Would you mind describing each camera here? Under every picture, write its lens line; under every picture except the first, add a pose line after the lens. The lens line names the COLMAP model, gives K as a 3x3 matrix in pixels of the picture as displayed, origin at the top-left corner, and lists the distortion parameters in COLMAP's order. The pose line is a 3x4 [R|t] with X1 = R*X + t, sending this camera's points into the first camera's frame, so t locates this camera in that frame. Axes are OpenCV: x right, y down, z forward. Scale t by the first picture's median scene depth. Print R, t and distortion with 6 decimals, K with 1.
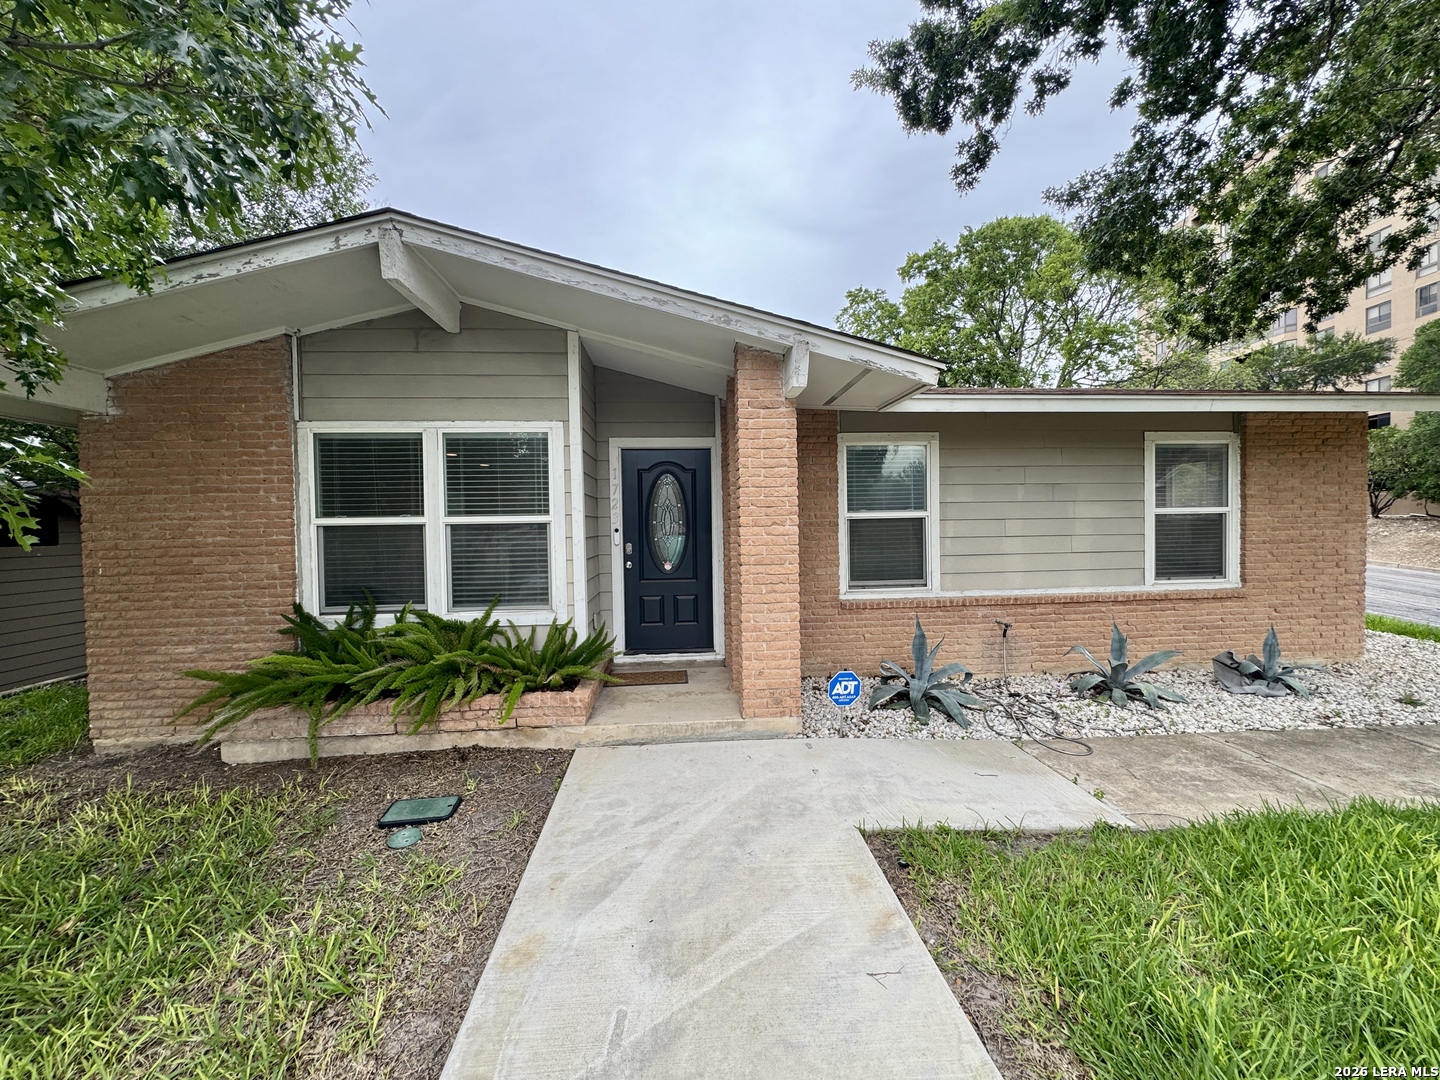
lens RADIAL K [[576.8, 0, 719.5], [0, 576.8, 542.6], [0, 0, 1]] dist [-0.002308, 0.000455]
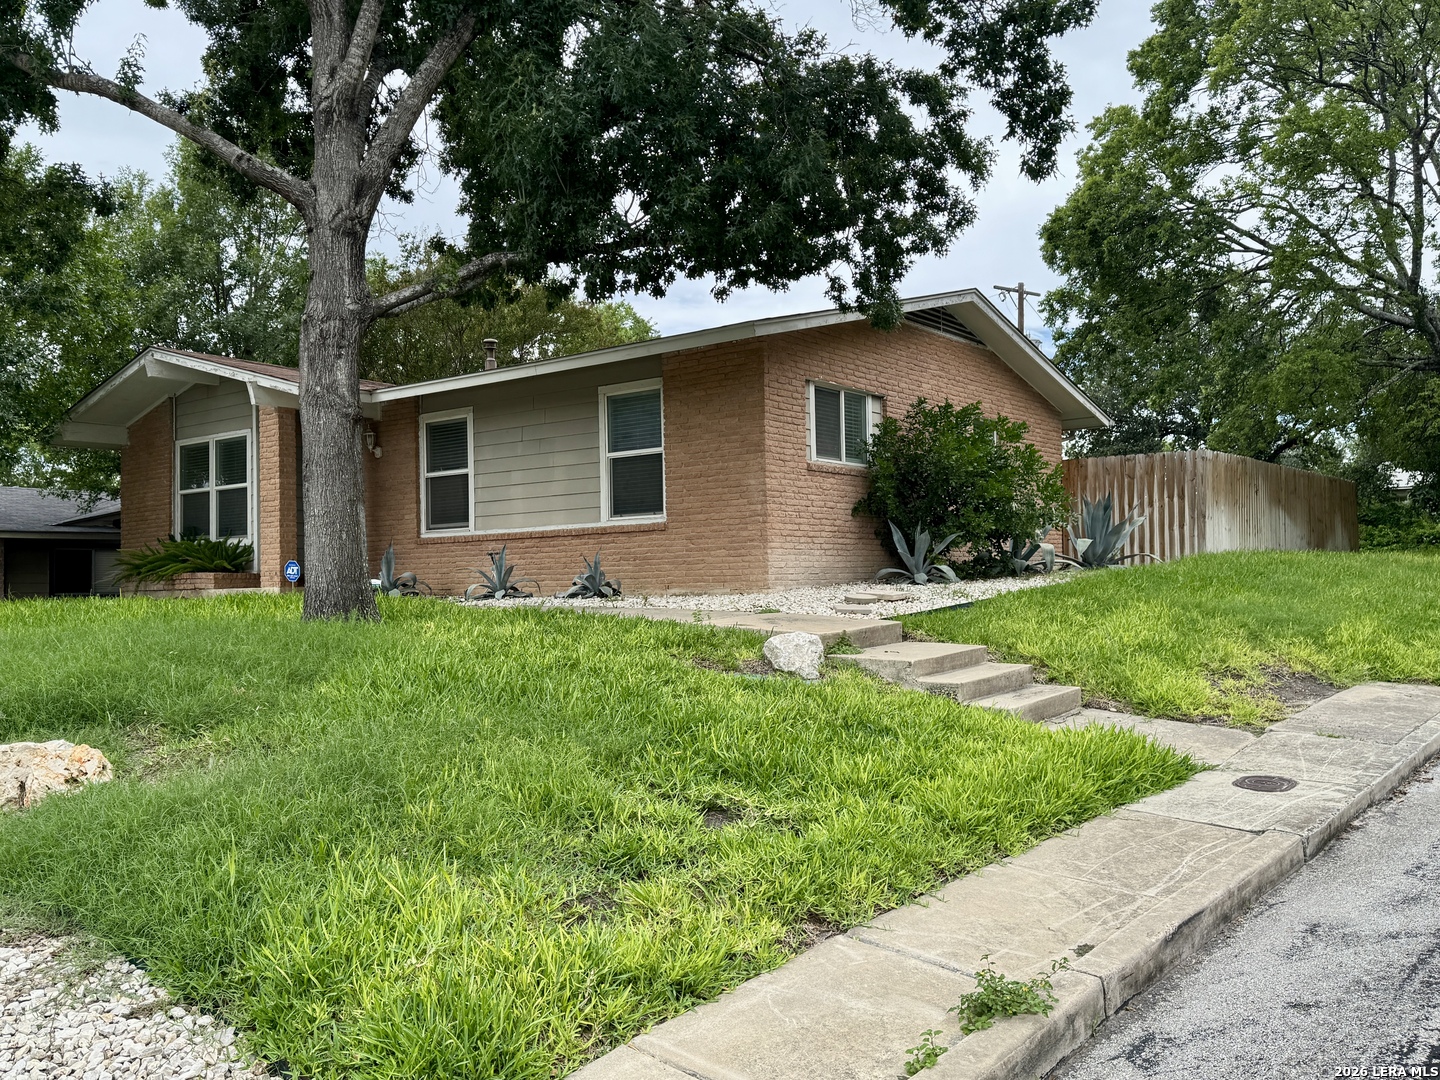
lens RADIAL K [[1160.1, 0, 726.2], [0, 1160.1, 539.2], [0, 0, 1]] dist [0.065227, -0.008599]
pose [[0.747124, -0.023628, -0.664265, 2.532534], [-0.013267, 0.998639, -0.050443, 0.228305], [0.664553, 0.046500, 0.745793, -0.544994]]
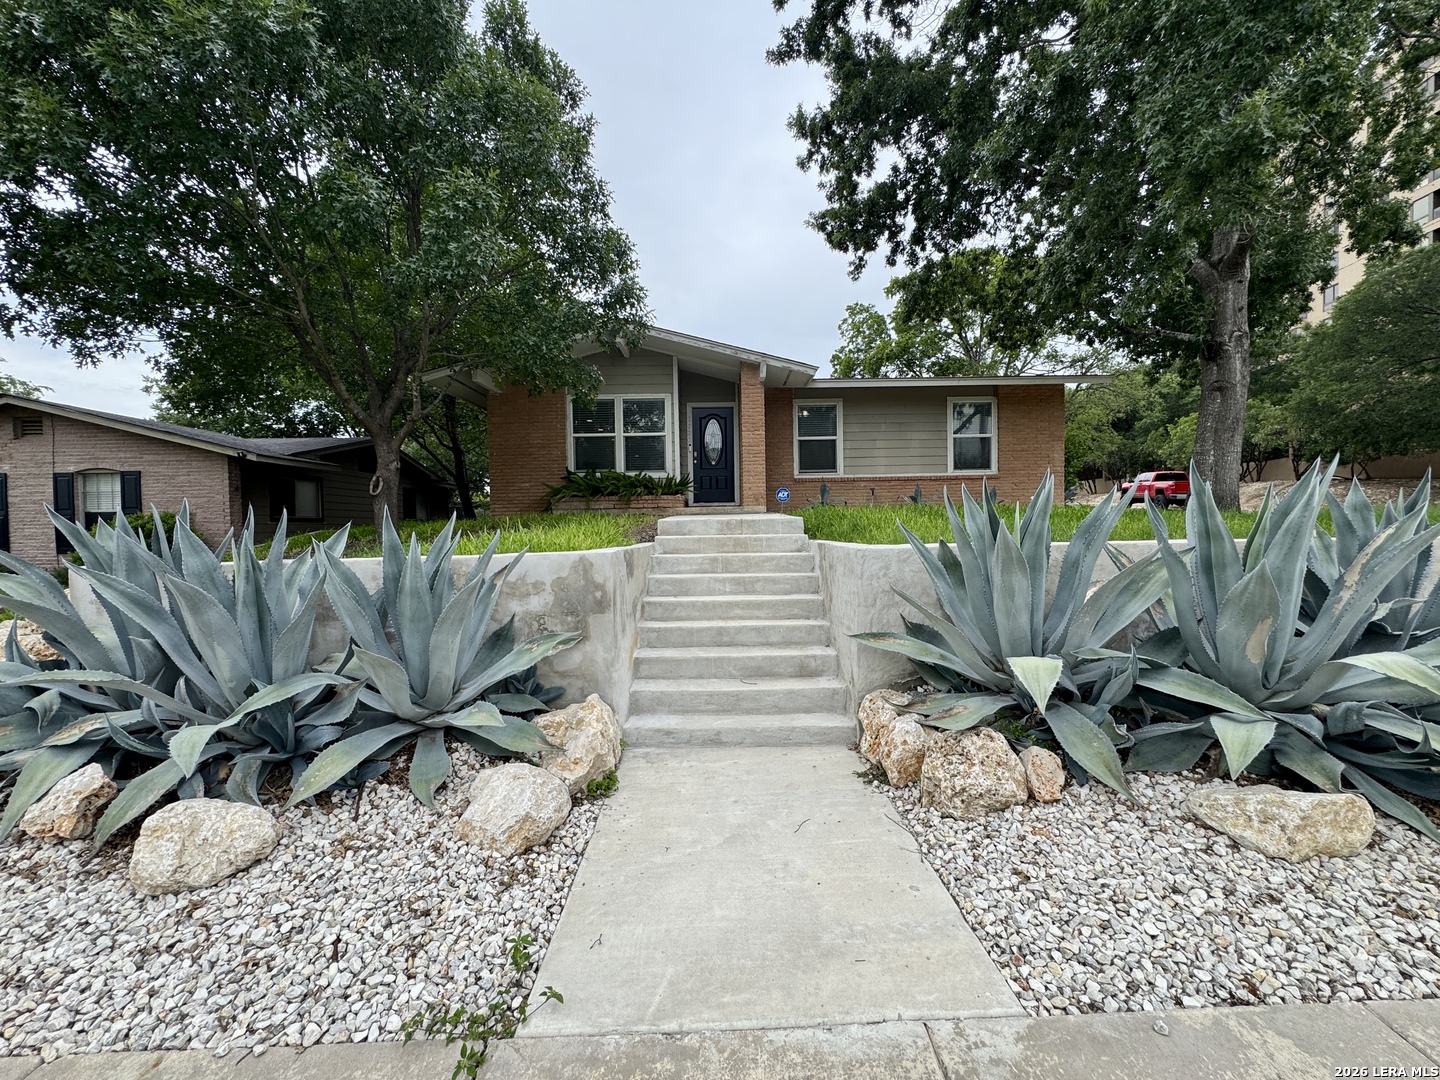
lens RADIAL K [[573.1, 0, 721.7], [0, 573.1, 548.7], [0, 0, 1]] dist [-0.002341, -0.000212]
pose [[0.997729, 0.001741, -0.067339, 0.084517], [-0.000483, 0.999825, 0.018691, 0.318751], [0.067360, -0.018616, 0.997555, -1.123518]]
